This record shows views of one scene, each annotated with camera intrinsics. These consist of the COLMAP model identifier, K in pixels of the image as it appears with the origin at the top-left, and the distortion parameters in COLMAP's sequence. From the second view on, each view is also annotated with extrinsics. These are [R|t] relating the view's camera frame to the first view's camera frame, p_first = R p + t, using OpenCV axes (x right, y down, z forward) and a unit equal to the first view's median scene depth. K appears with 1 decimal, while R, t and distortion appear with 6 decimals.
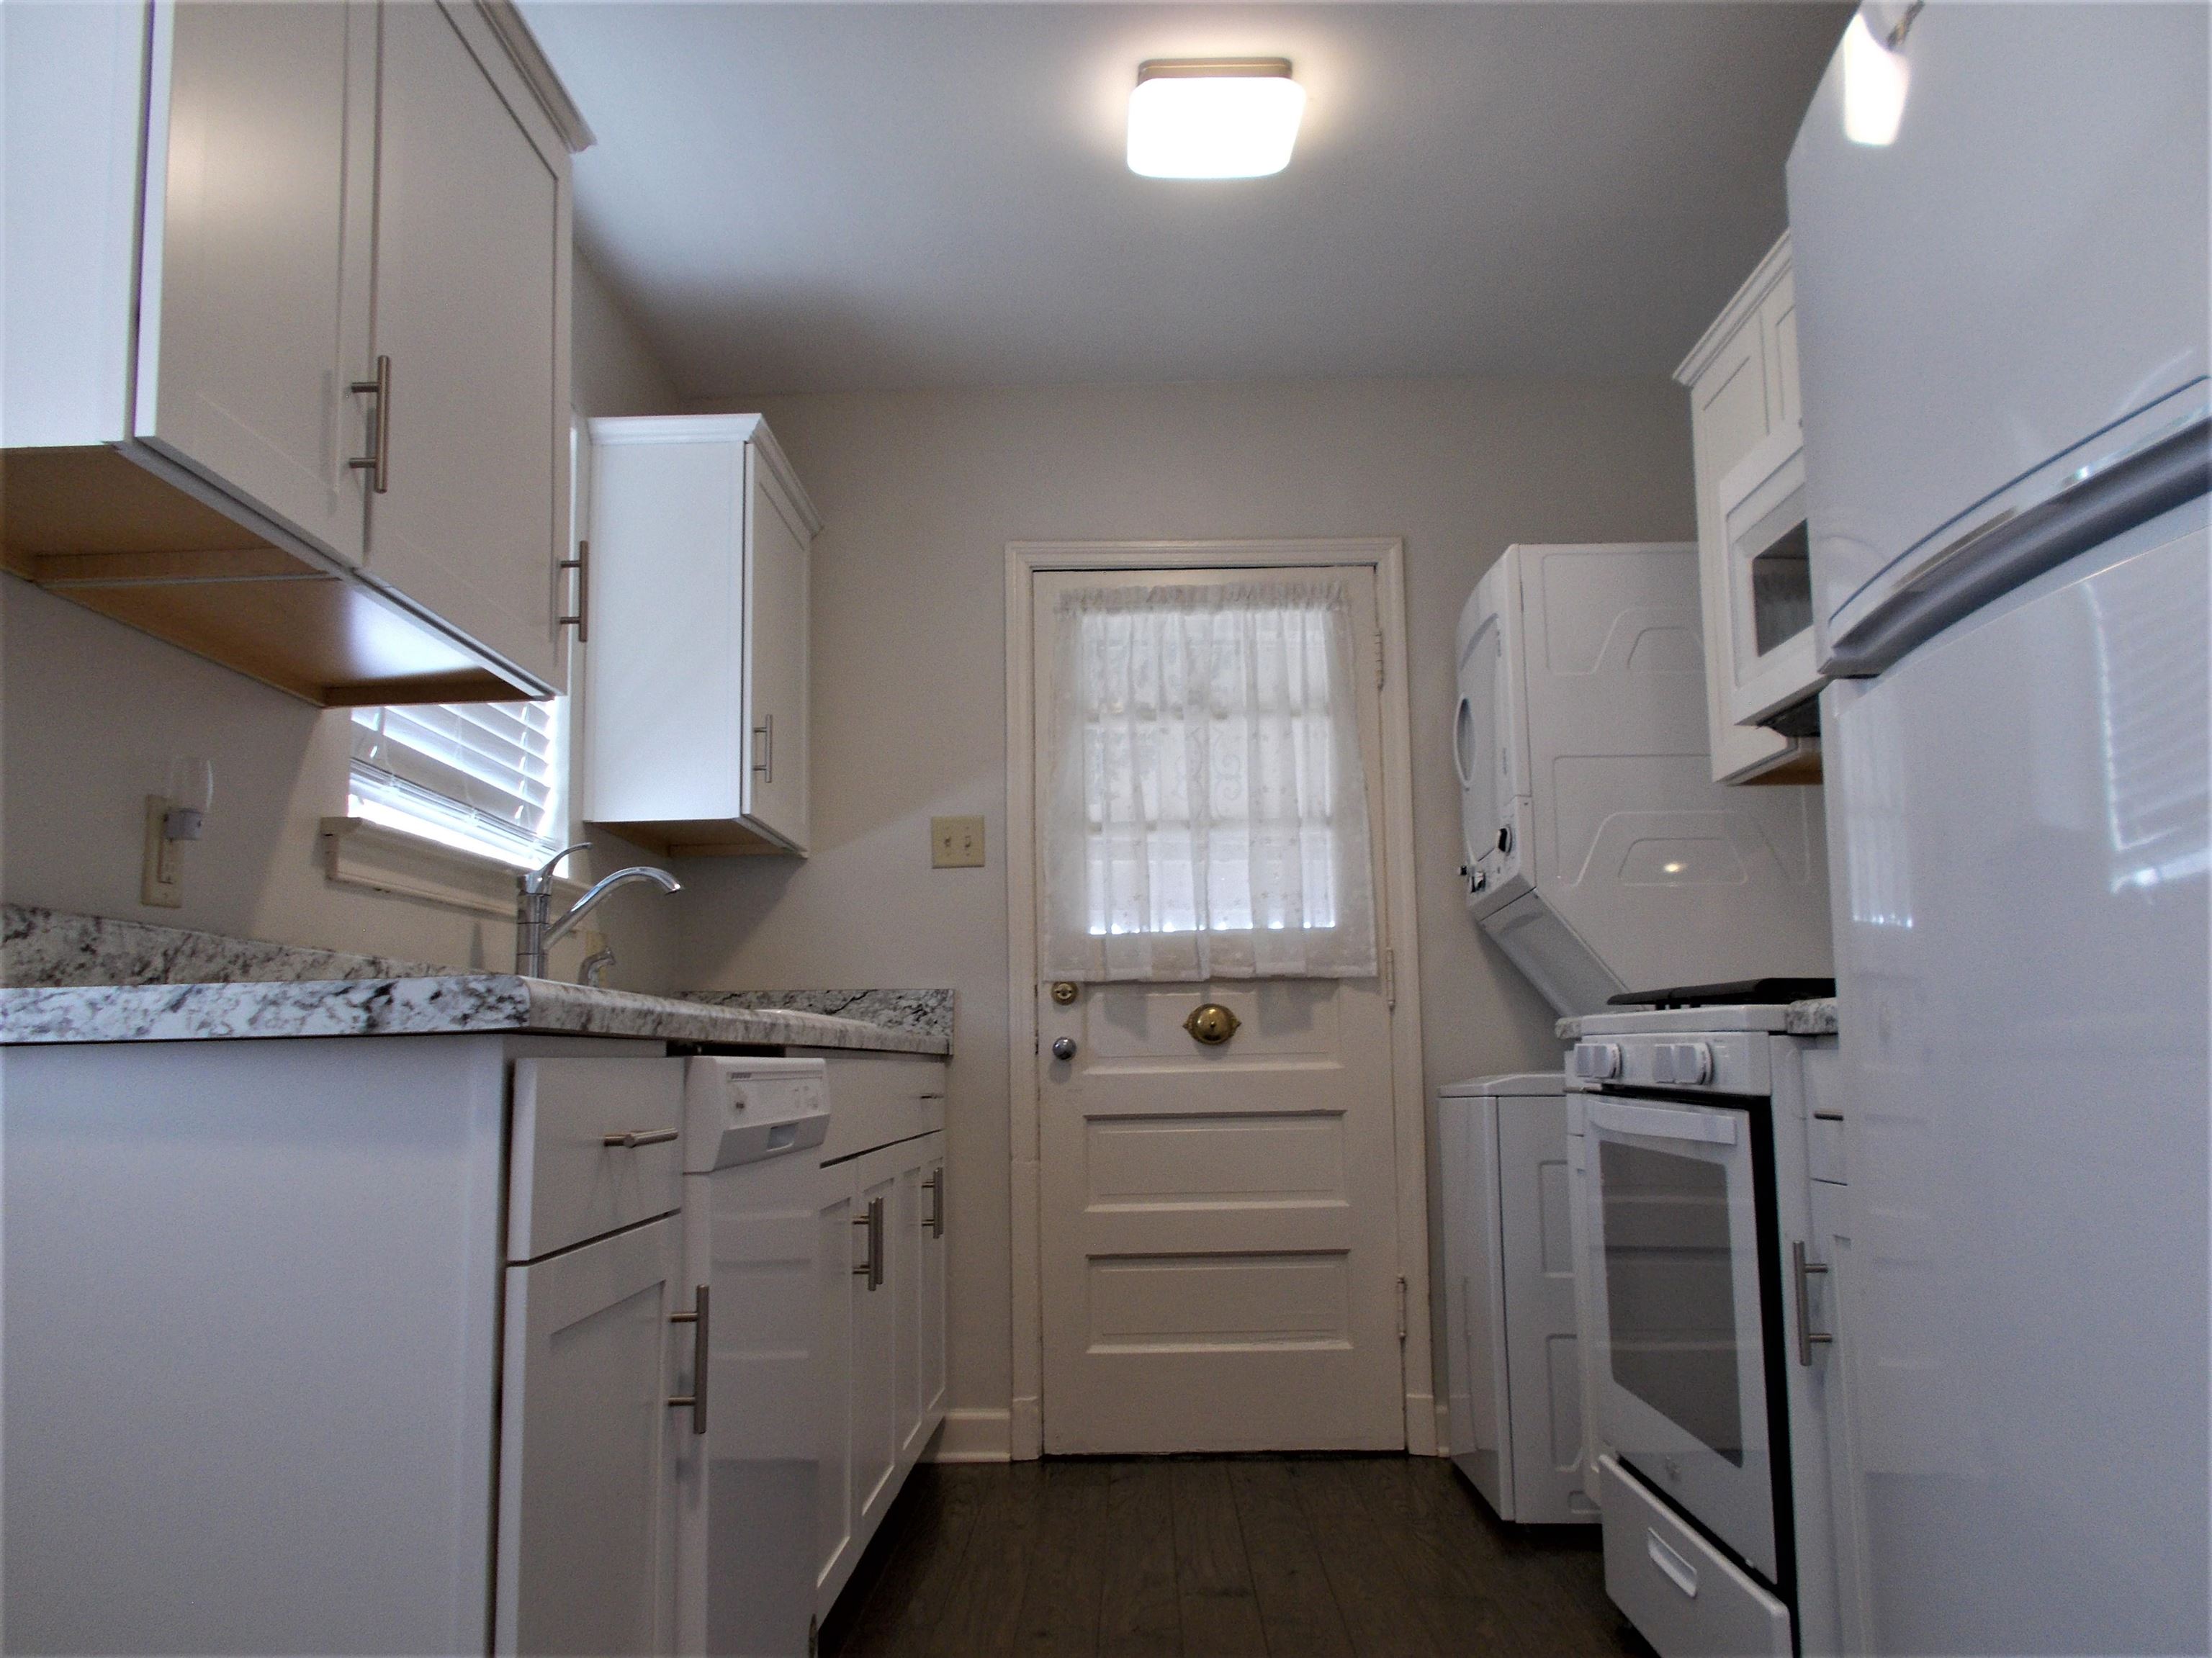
lens RADIAL K [[1745.5, 0, 1128.4], [0, 1745.5, 831.5], [0, 0, 1]] dist [0.035722, -0.023014]
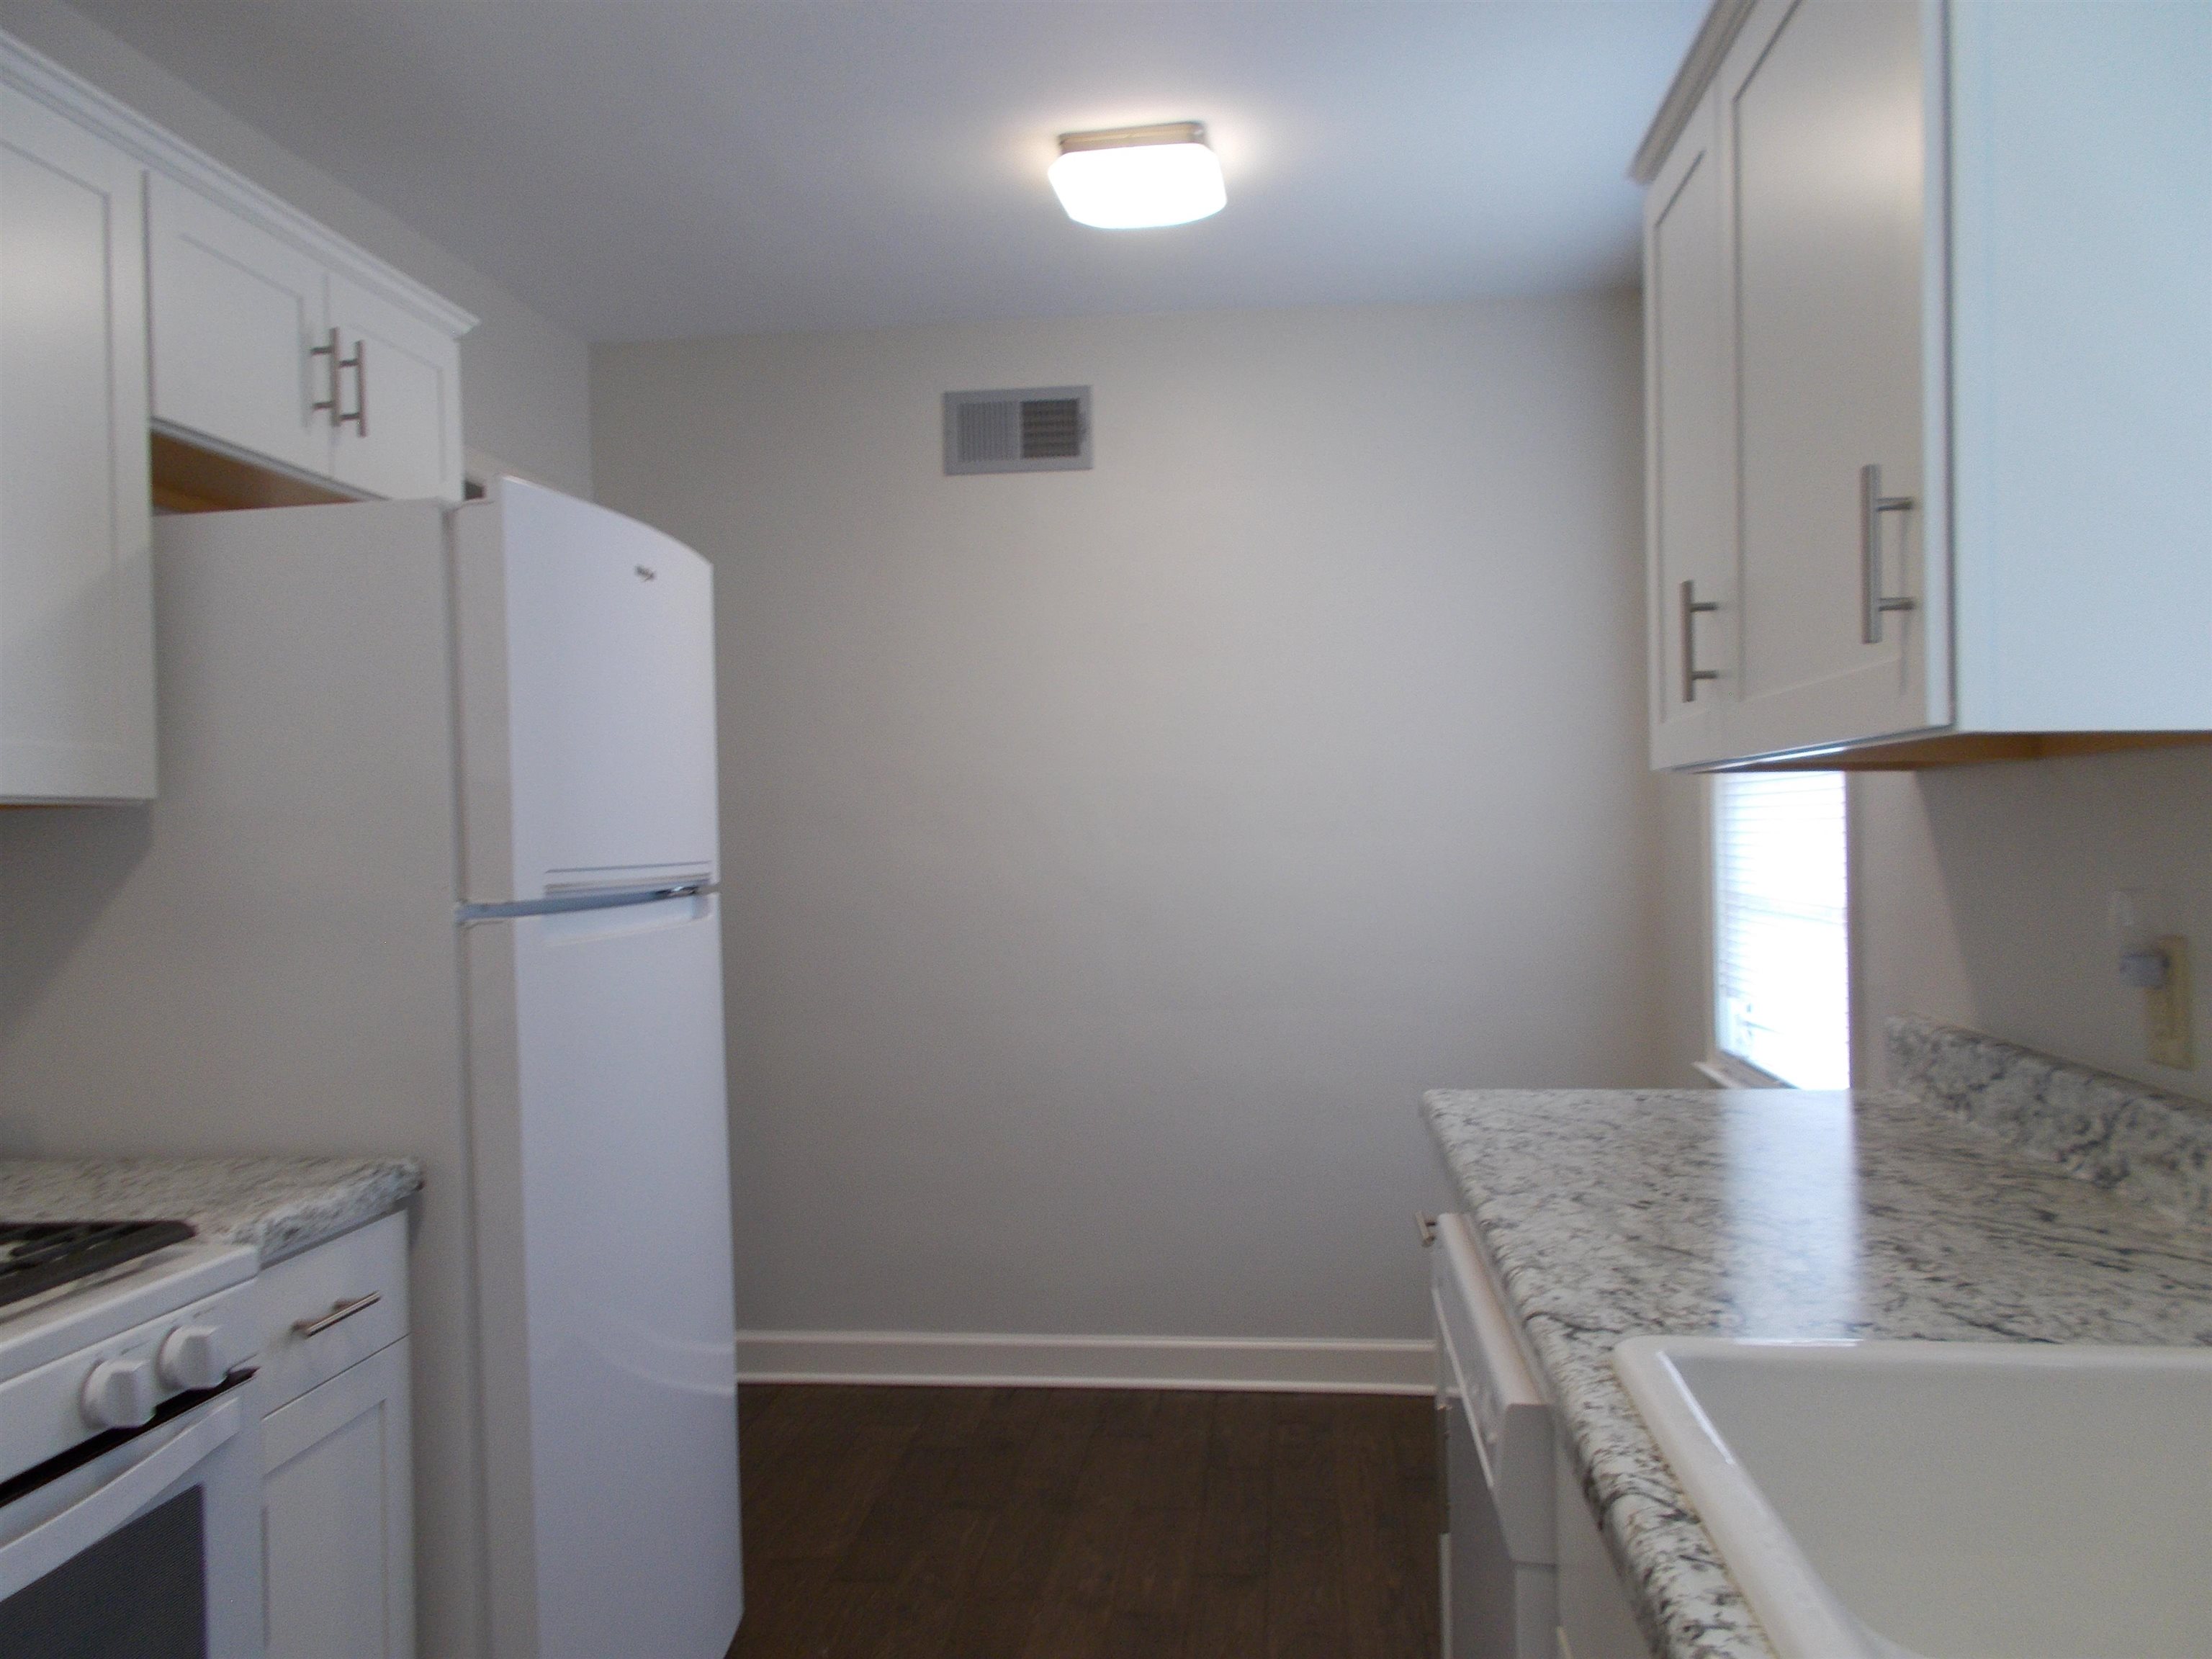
lens RADIAL K [[1745.7, 0, 1101.2], [0, 1745.7, 830.0], [0, 0, 1]] dist [0.035722, -0.023014]
pose [[-0.994387, 0.028925, 0.101769, -0.067831], [0.016022, 0.991978, -0.125389, 0.014400], [-0.104580, -0.123055, -0.986874, 0.986669]]
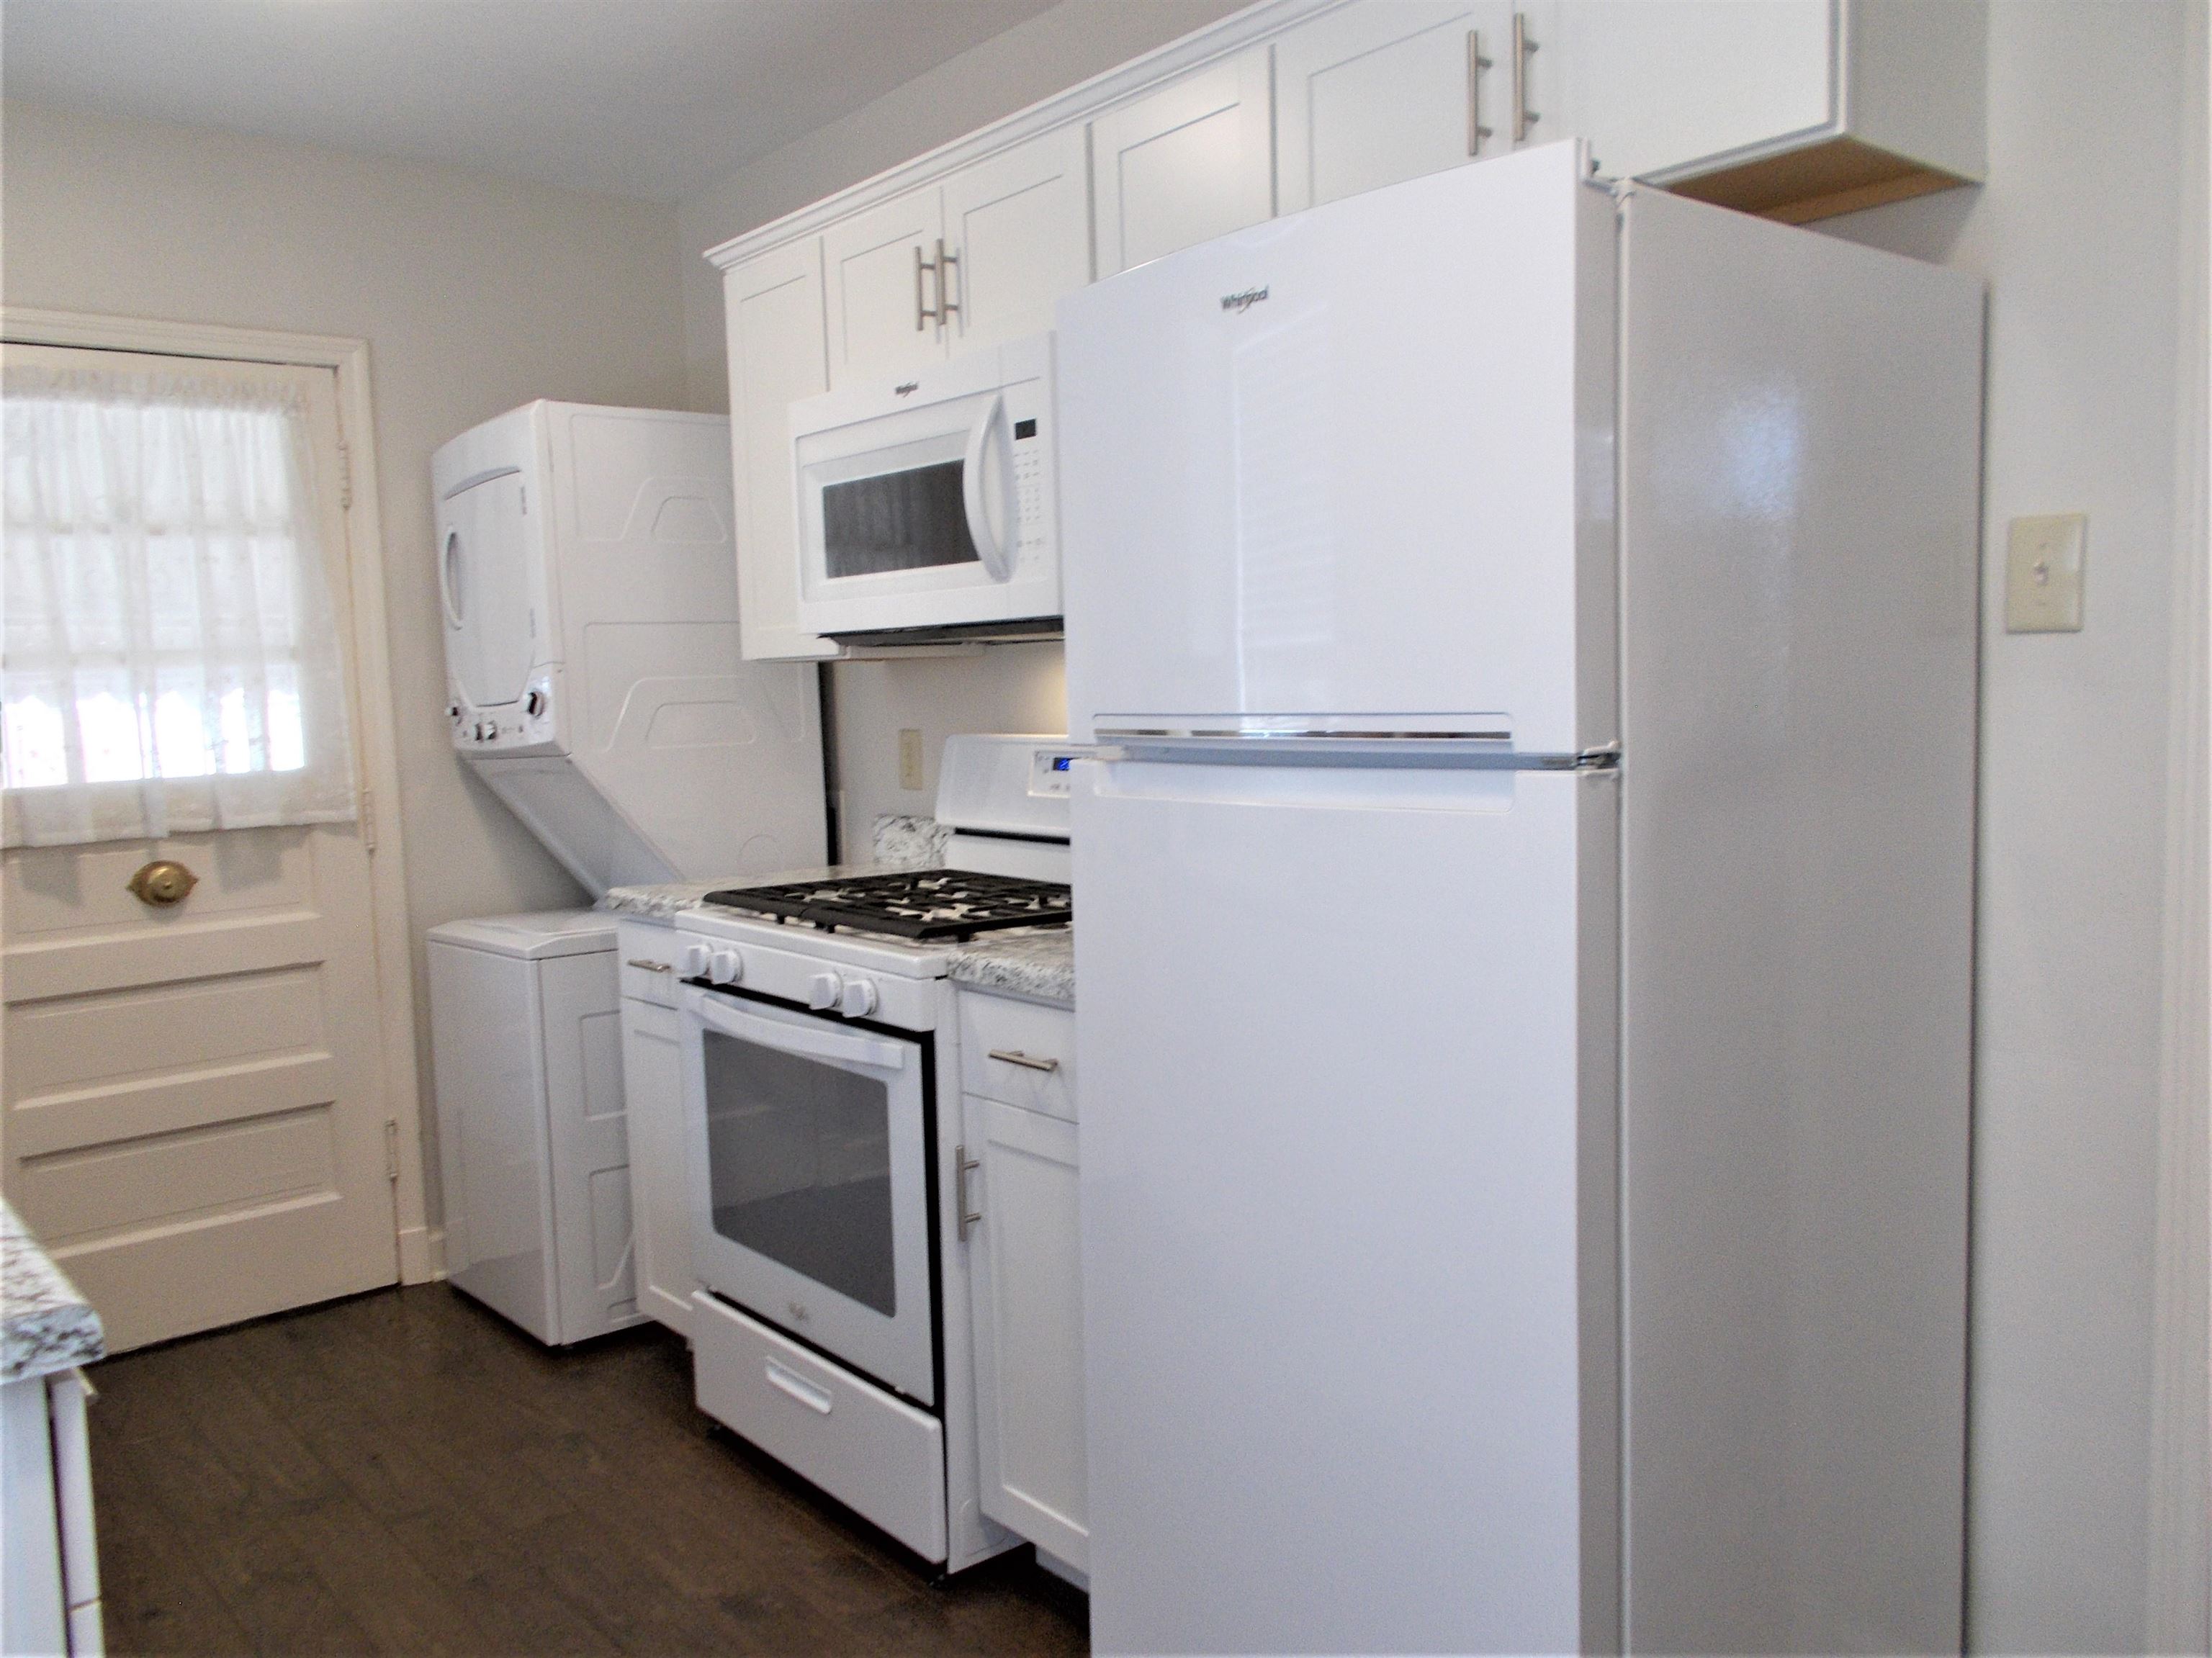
lens RADIAL K [[1745.5, 0, 1117.7], [0, 1745.5, 849.1], [0, 0, 1]] dist [0.035722, -0.023014]
pose [[0.771013, -0.068443, 0.633130, -0.148227], [-0.058593, 0.982366, 0.177550, -0.098146], [-0.634118, -0.173990, 0.753407, 0.016552]]
